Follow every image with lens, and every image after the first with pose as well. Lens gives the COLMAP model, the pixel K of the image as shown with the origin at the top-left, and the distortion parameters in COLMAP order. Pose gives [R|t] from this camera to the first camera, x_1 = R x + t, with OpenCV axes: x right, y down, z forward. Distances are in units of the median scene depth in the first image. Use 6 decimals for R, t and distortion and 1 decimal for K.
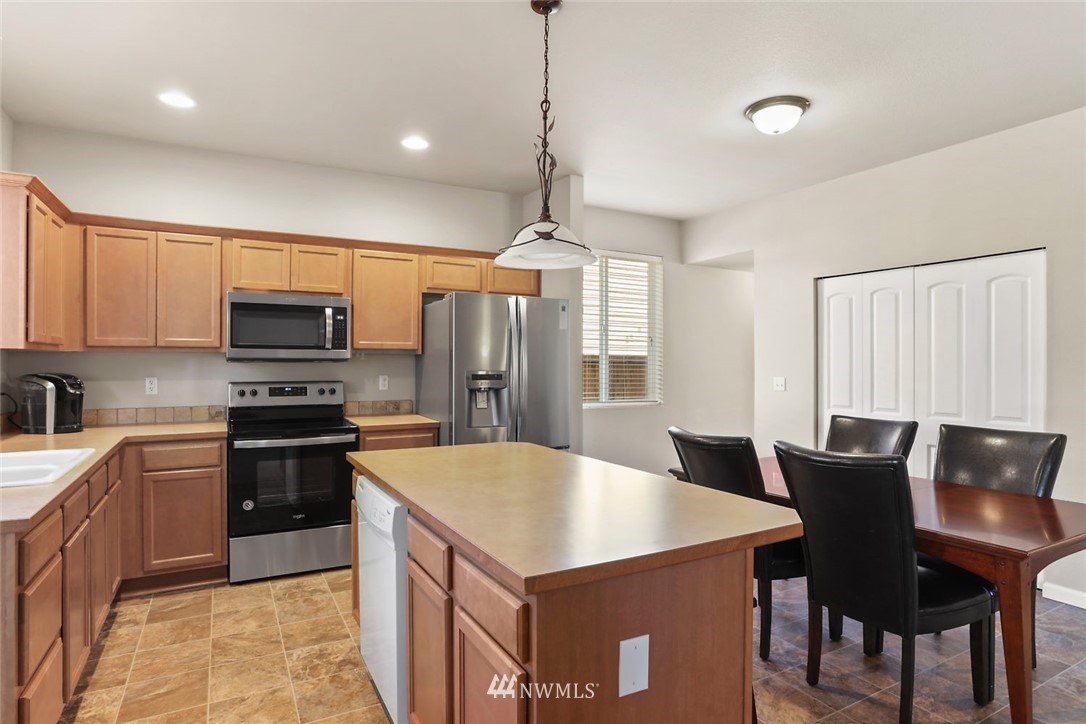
lens RADIAL K [[587.8, 0, 540.3], [0, 587.8, 369.0], [0, 0, 1]] dist [-0.032876, 0.008763]
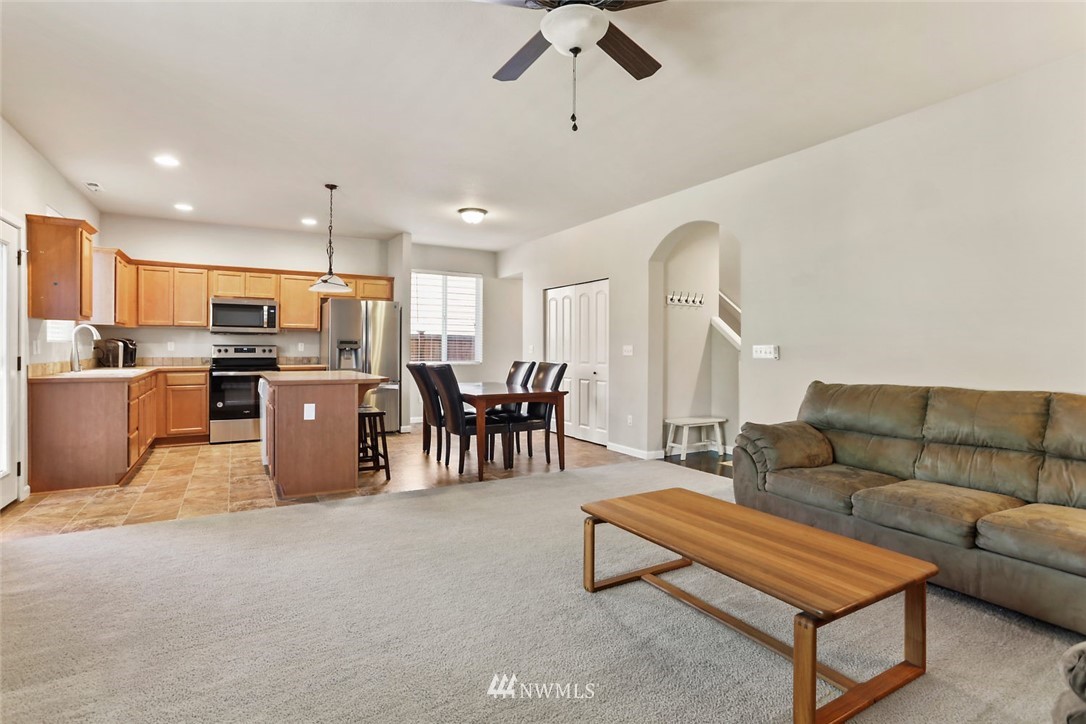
lens RADIAL K [[541.9, 0, 540.4], [0, 541.9, 354.8], [0, 0, 1]] dist [-0.026044, 0.015757]
pose [[0.999847, 0.002513, 0.017284, 0.518097], [-0.002492, 0.999996, -0.001241, 0.056073], [-0.017287, 0.001198, 0.999850, -0.793443]]
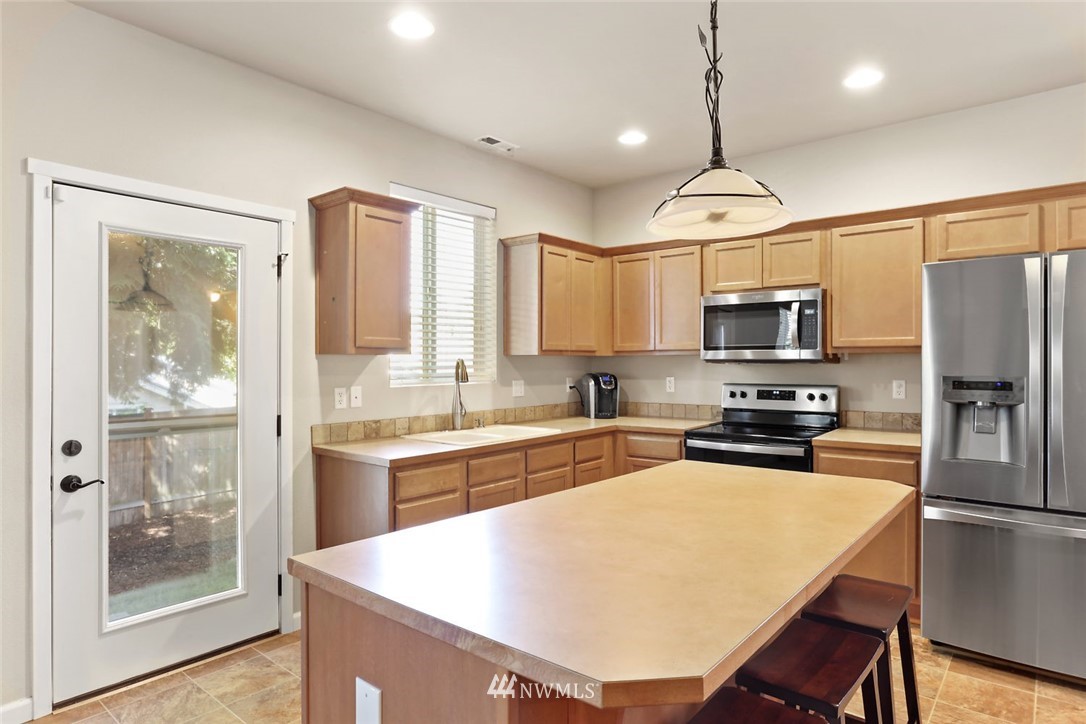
lens RADIAL K [[622.9, 0, 538.0], [0, 622.9, 358.0], [0, 0, 1]] dist [-0.023786, 0.006585]
pose [[0.356991, -0.011209, -0.934040, 0.382180], [-0.006520, 0.999874, -0.014491, -0.004070], [0.934085, 0.011263, 0.356873, 0.309941]]
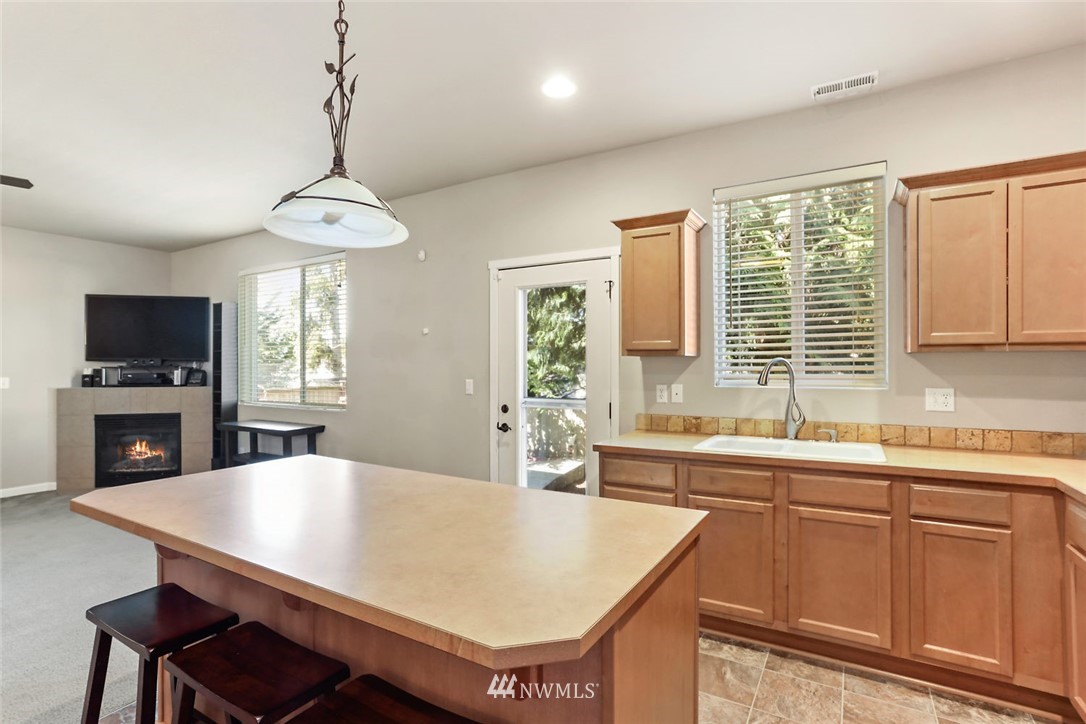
lens RADIAL K [[541.9, 0, 541.0], [0, 541.9, 358.8], [0, 0, 1]] dist [-0.026044, 0.015757]
pose [[-0.865106, -0.005096, -0.501563, 0.086111], [-0.004775, 0.999987, -0.001923, -0.013194], [0.501566, 0.000731, -0.865119, 1.040318]]
